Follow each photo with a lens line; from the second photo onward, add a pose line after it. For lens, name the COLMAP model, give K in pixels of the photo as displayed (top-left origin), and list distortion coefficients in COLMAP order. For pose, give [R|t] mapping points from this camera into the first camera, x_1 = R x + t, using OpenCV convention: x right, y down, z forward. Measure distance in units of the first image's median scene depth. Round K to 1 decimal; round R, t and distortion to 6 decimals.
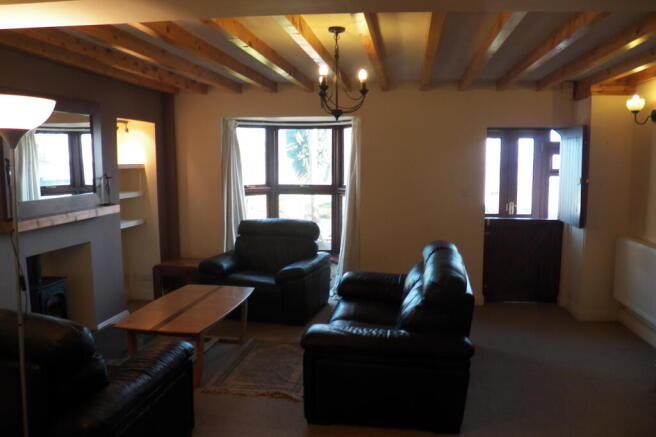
lens RADIAL K [[535.7, 0, 328.0], [0, 535.7, 218.1], [0, 0, 1]] dist [-0.103308, -0.002360]
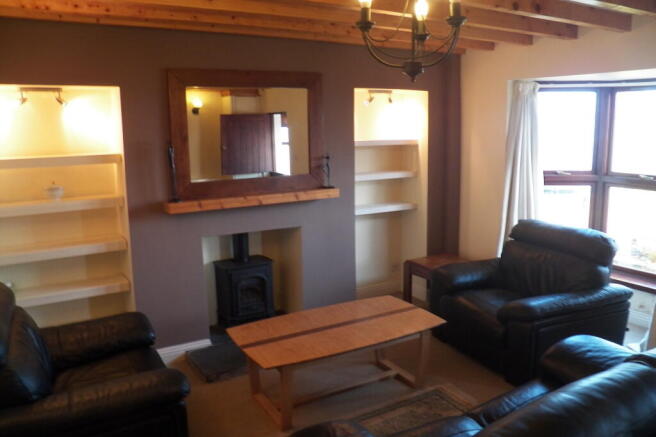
lens RADIAL K [[535.7, 0, 328.6], [0, 535.7, 220.5], [0, 0, 1]] dist [-0.103308, -0.002360]
pose [[0.640957, 0.128685, -0.756713, 0.222830], [-0.071857, 0.991577, 0.107761, -0.054206], [0.764206, -0.014695, 0.644804, 0.328537]]
